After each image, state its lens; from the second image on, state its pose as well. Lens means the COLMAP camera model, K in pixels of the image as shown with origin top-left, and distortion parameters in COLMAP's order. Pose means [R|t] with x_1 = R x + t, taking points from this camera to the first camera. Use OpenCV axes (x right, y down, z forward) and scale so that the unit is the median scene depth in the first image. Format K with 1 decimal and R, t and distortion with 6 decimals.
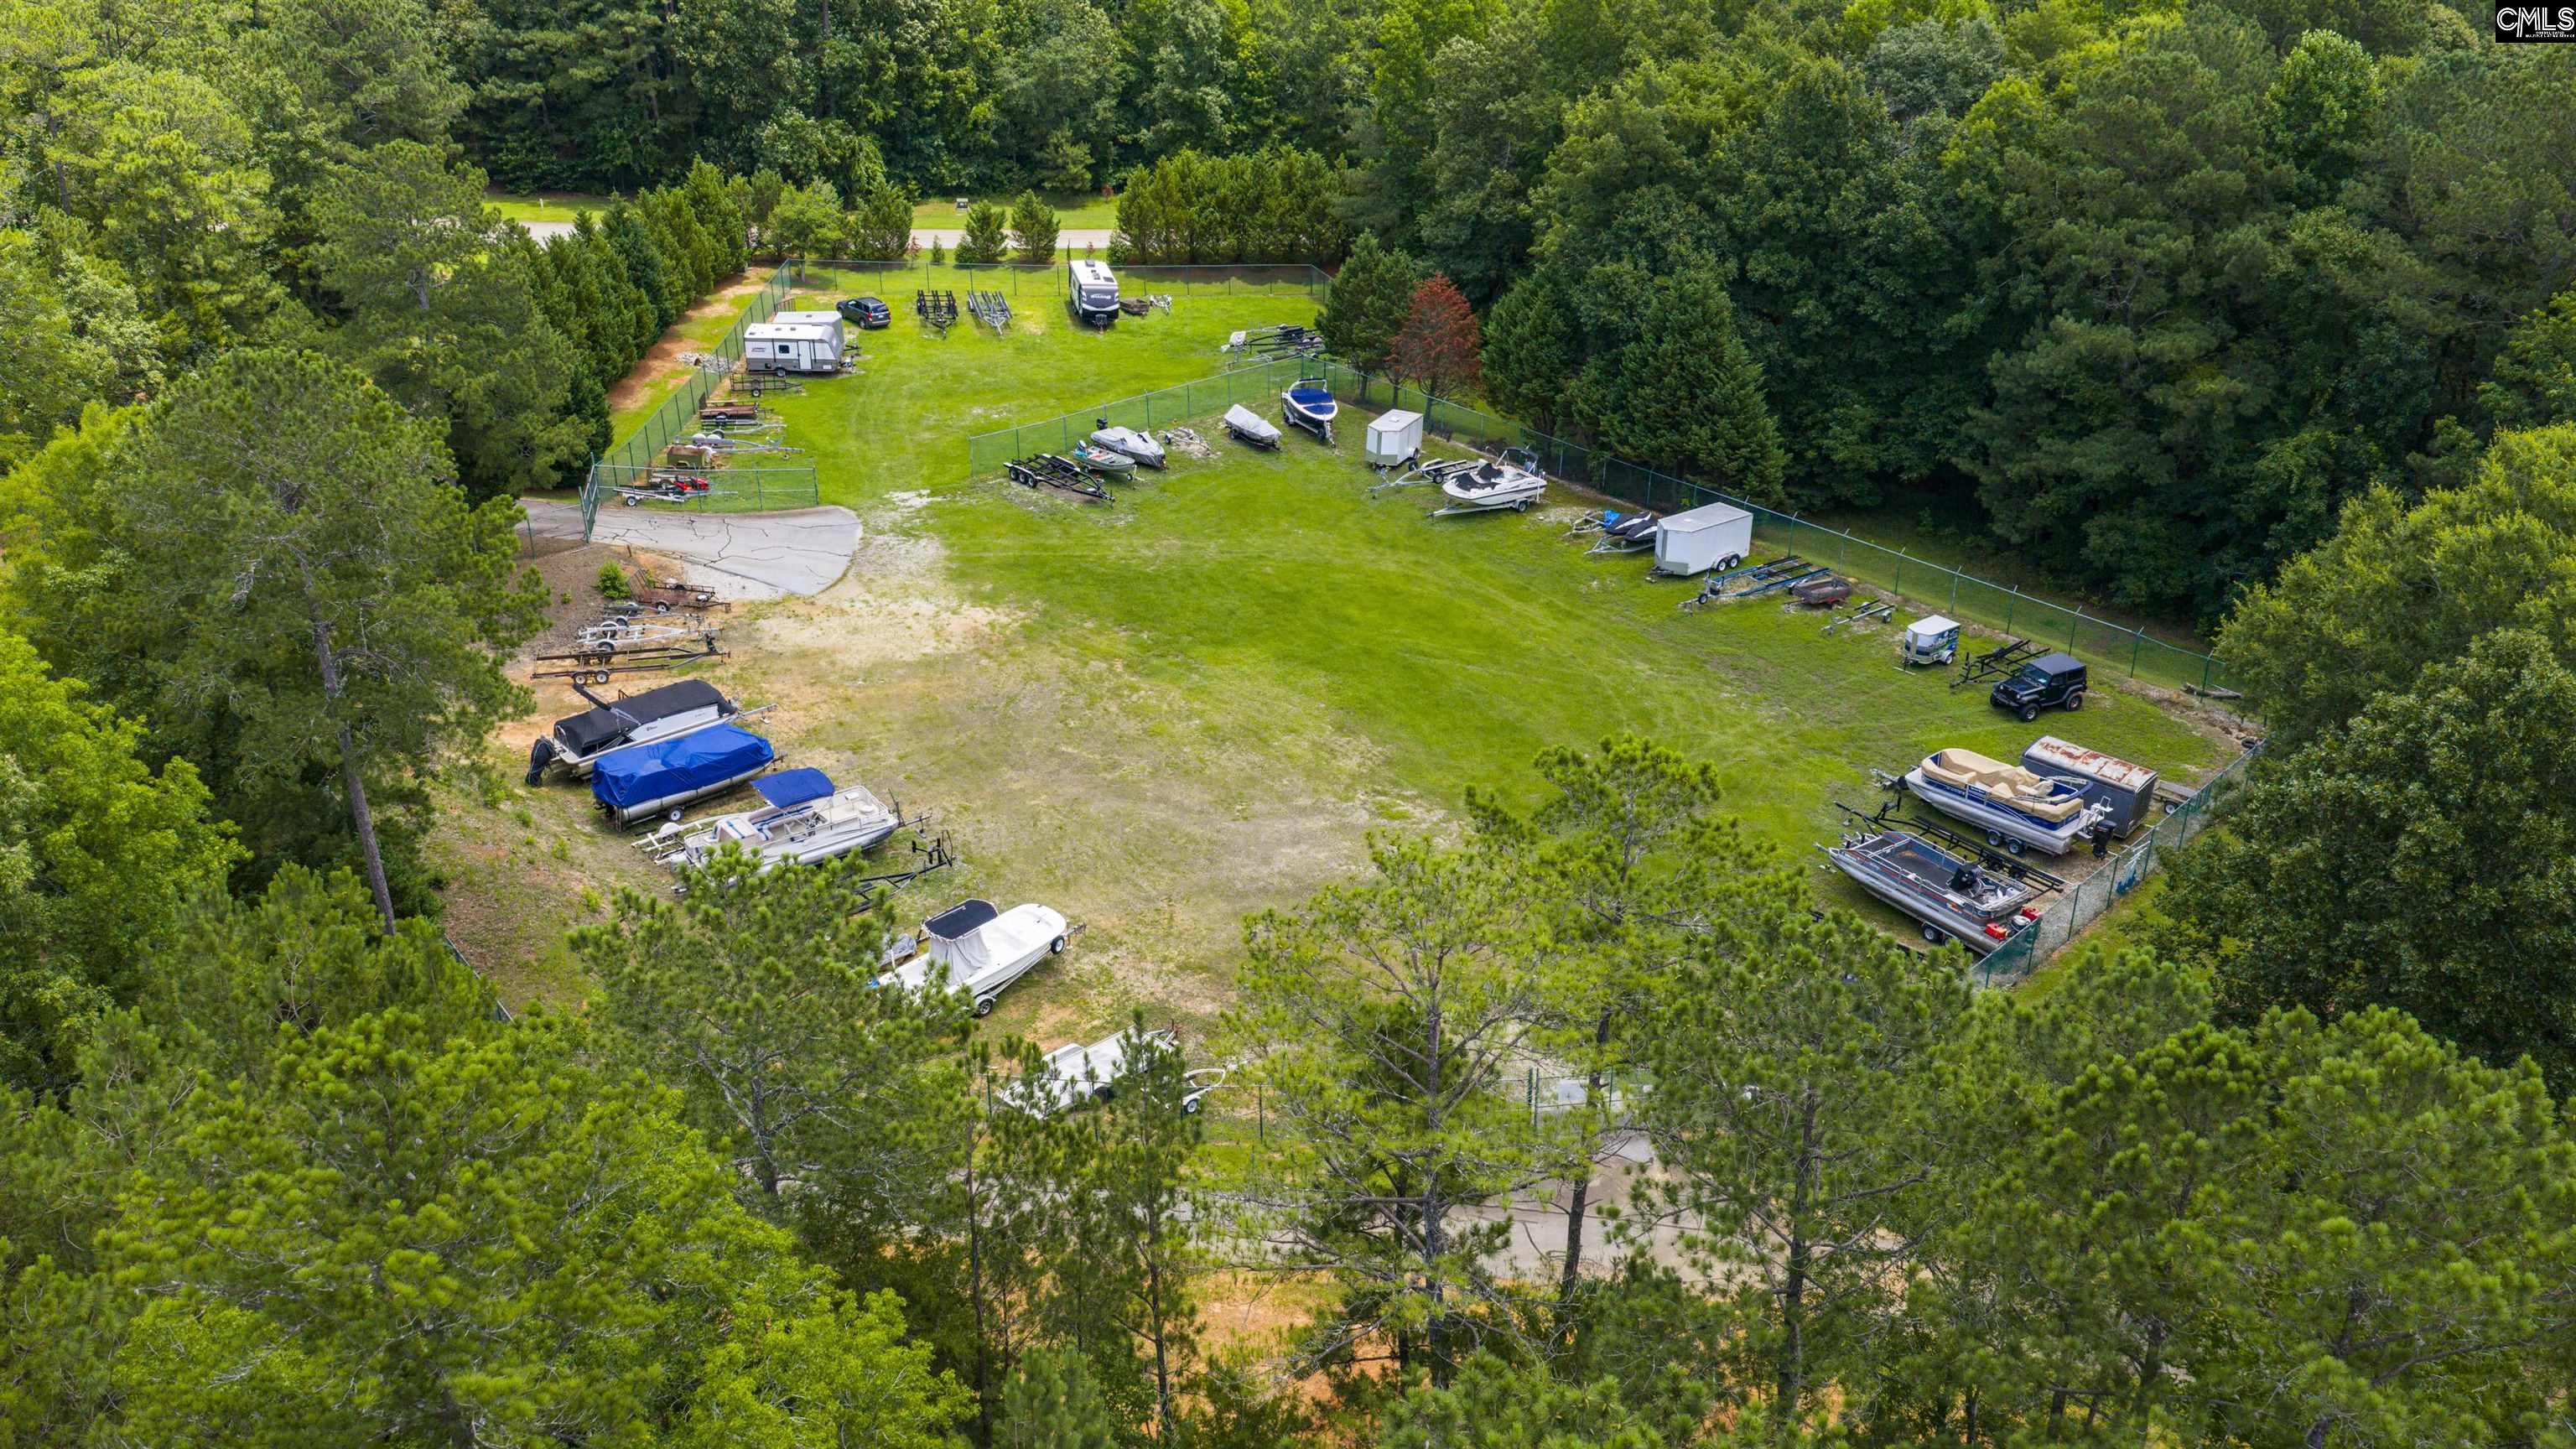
lens RADIAL K [[2123.4, 0, 1294.3], [0, 2123.4, 715.8], [0, 0, 1]] dist [0.017934, -0.042804]
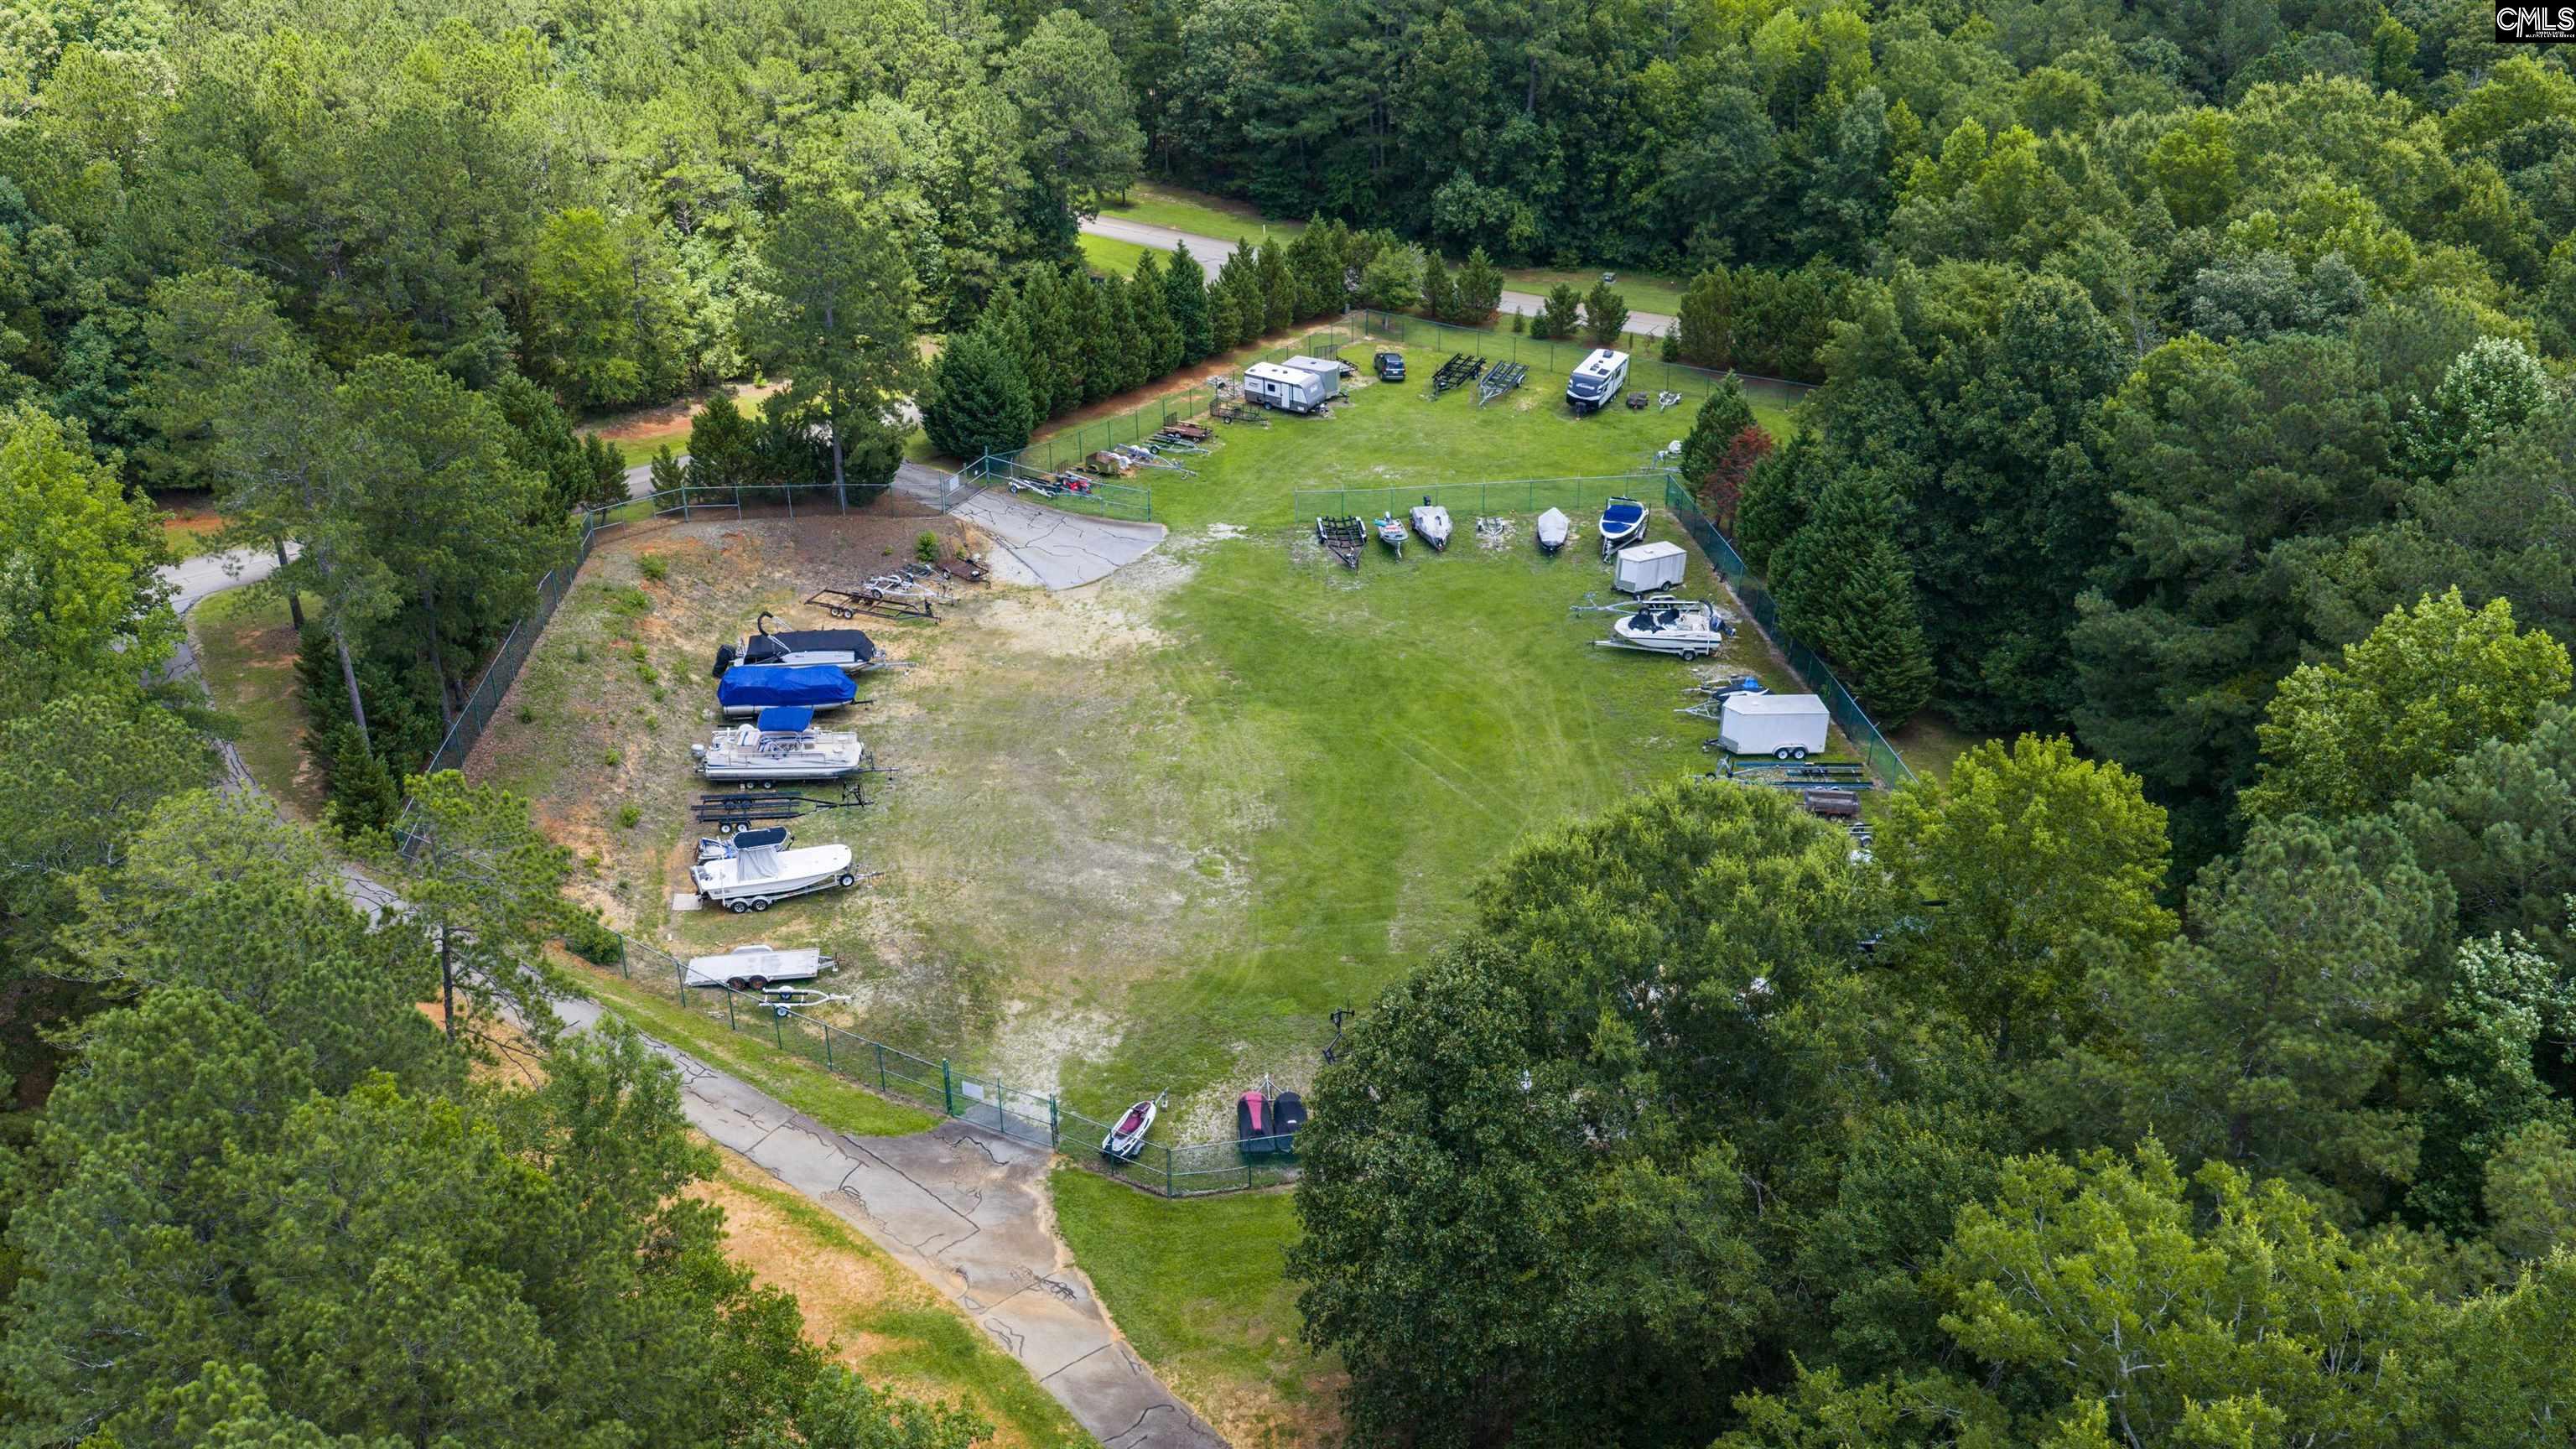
lens RADIAL K [[2123.4, 0, 1290.1], [0, 2123.4, 725.3], [0, 0, 1]] dist [0.017934, -0.042804]
pose [[0.828568, 0.248081, -0.501928, 0.381481], [-0.243529, 0.966920, 0.075896, -0.077060], [0.504152, 0.059349, 0.861573, -0.003444]]
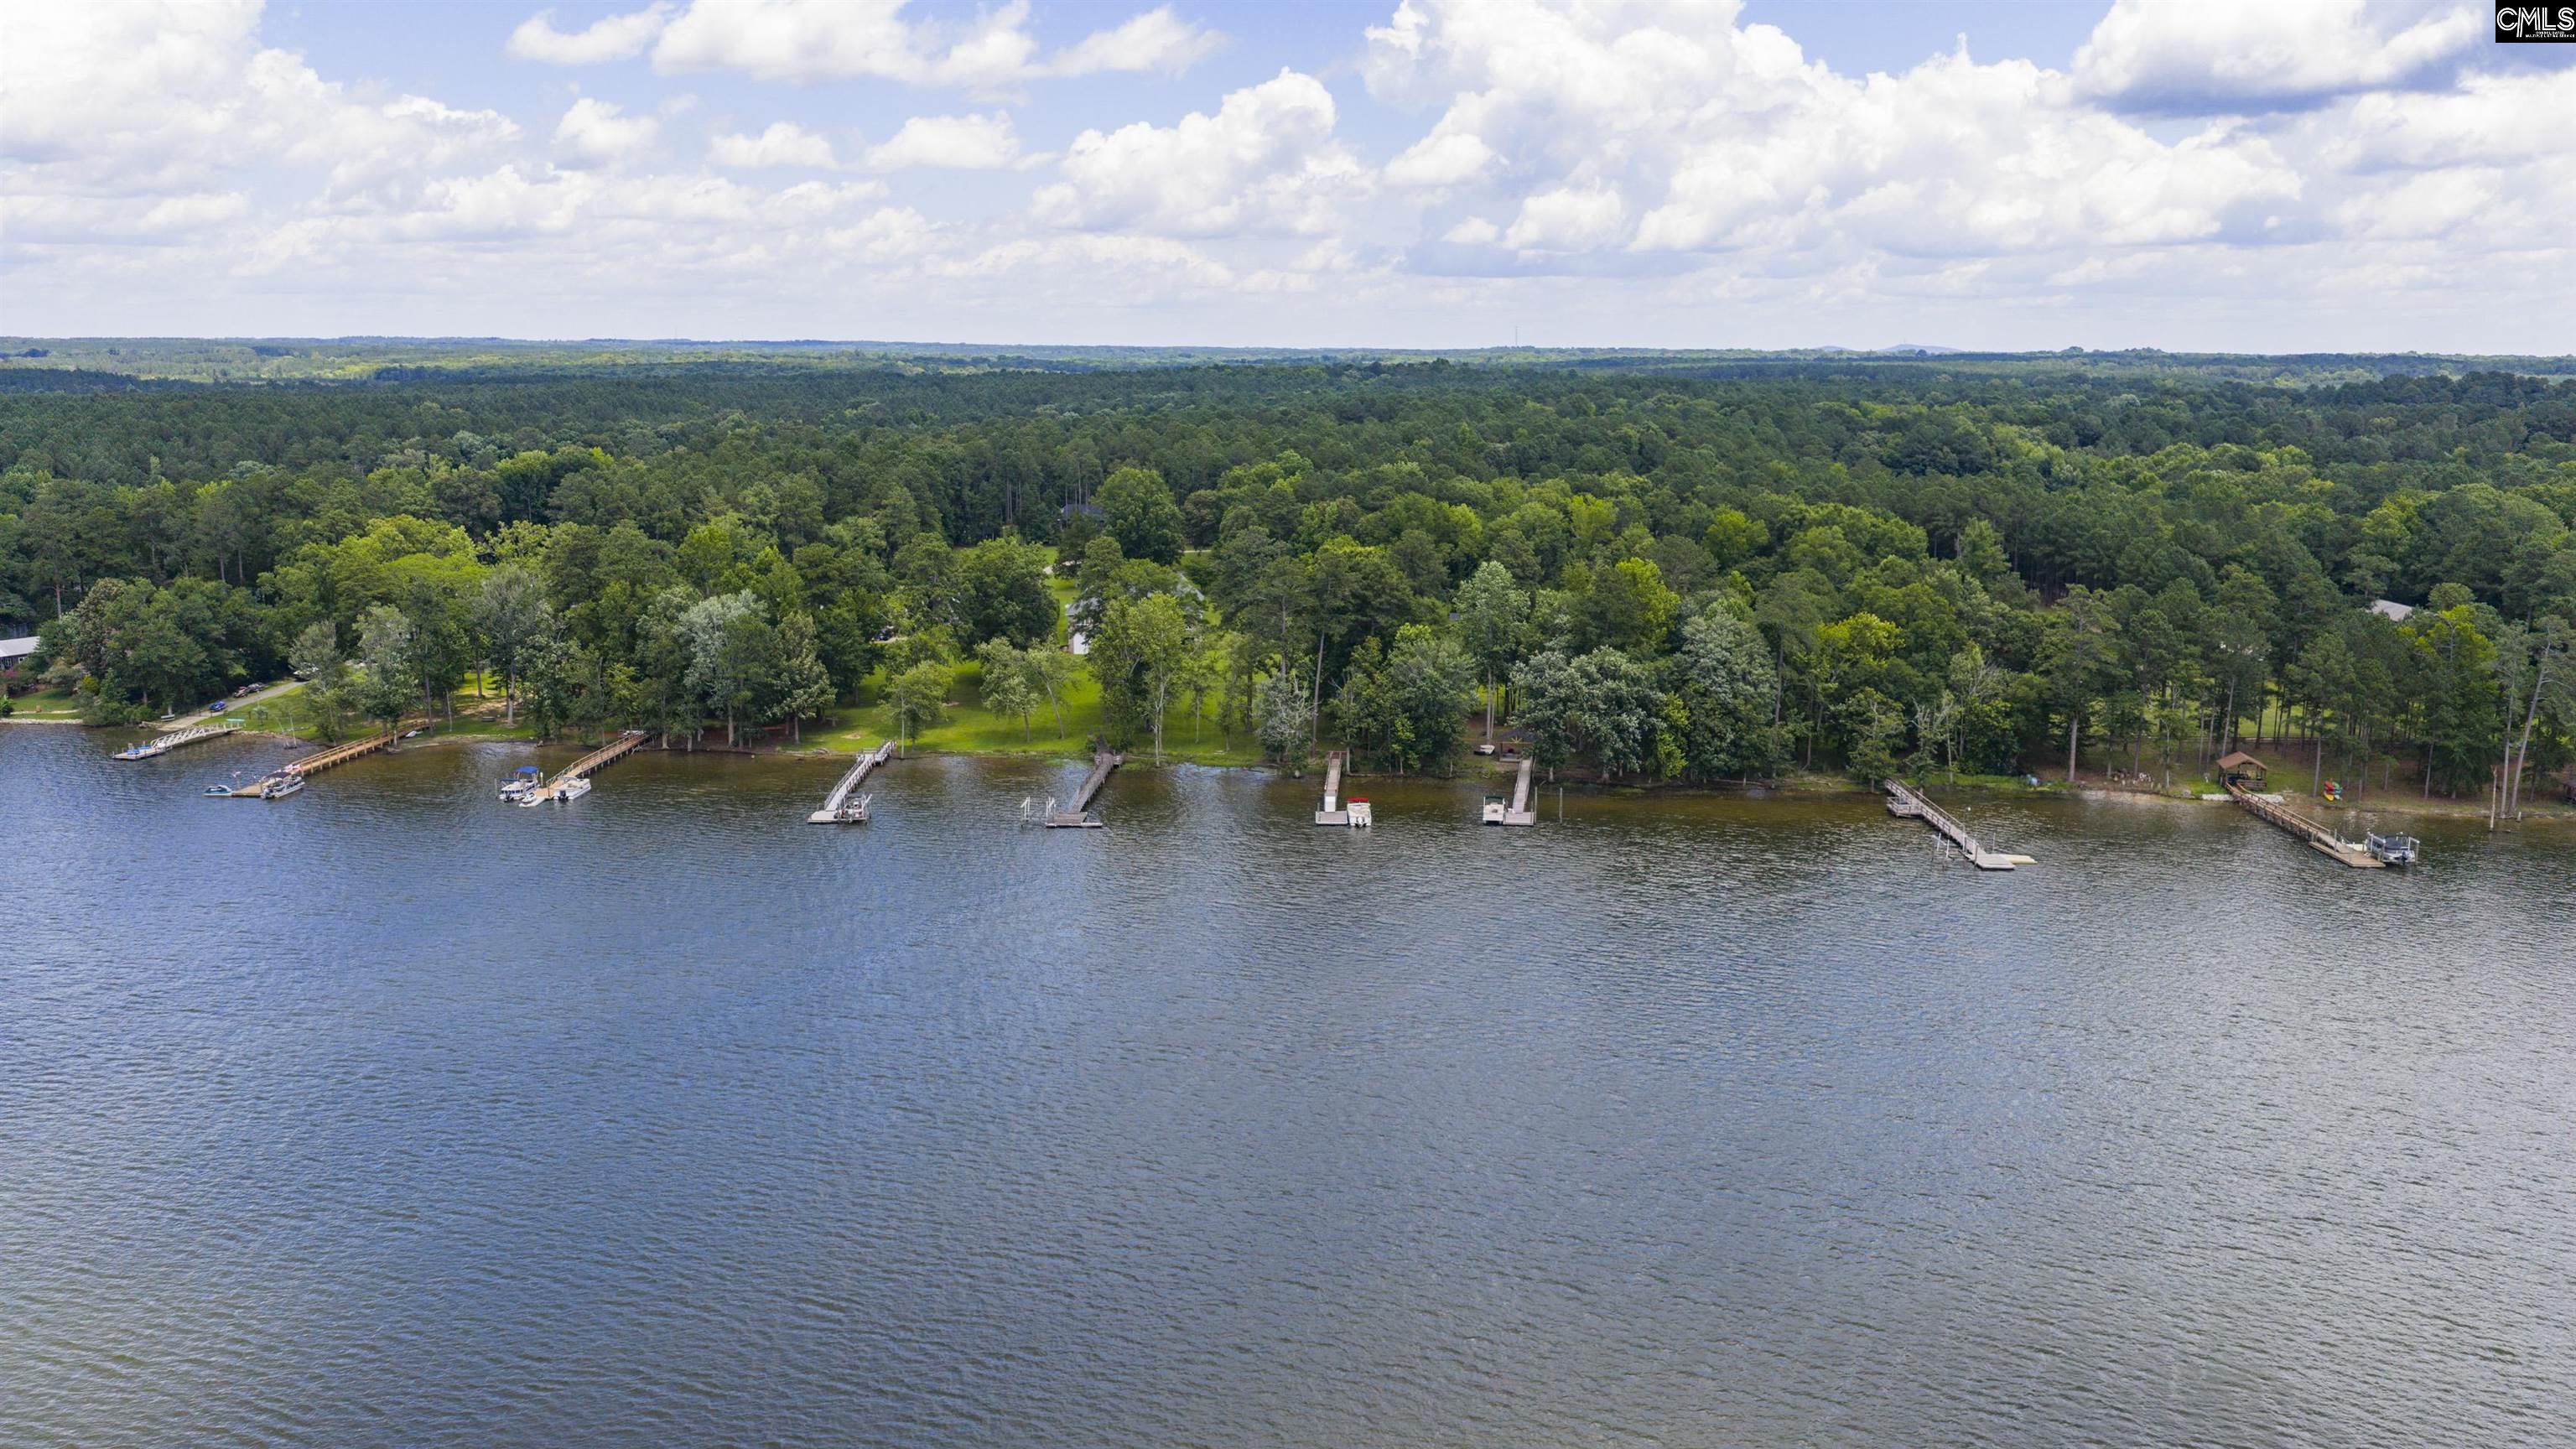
lens RADIAL K [[2123.4, 0, 1282.0], [0, 2123.4, 724.5], [0, 0, 1]] dist [0.017934, -0.042804]
pose [[0.827833, 0.116540, -0.548736, 1.133253], [-0.263207, 0.944520, -0.196482, 1.465007], [0.495394, 0.307085, 0.812579, -3.218188]]
